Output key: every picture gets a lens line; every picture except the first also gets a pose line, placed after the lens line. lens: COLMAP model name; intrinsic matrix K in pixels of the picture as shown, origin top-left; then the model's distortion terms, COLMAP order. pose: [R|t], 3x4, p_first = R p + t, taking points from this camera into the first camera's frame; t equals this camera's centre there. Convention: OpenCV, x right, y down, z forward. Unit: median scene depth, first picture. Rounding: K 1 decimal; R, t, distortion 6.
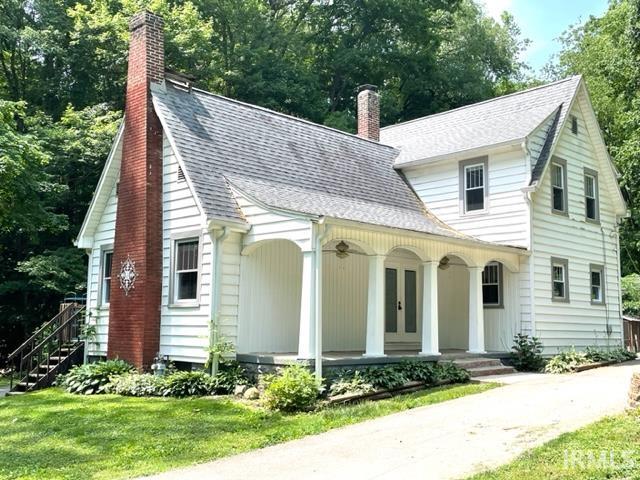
lens RADIAL K [[692.9, 0, 320.0], [0, 692.9, 240.0], [0, 0, 1]] dist [0.138562, 0.003611]
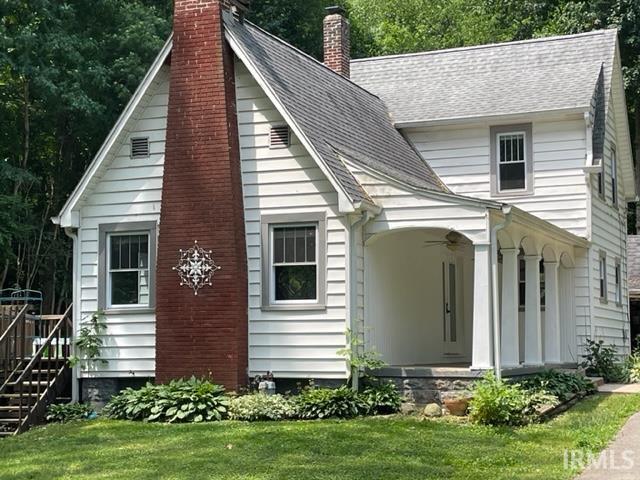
lens RADIAL K [[1187.1, 0, 320.0], [0, 1187.1, 240.0], [0, 0, 1]] dist [0.272647, -0.020907]
pose [[0.915329, 0.018670, 0.402273, -0.675940], [-0.033263, 0.999016, 0.029321, -0.021833], [-0.401330, -0.040219, 0.915050, -0.225914]]
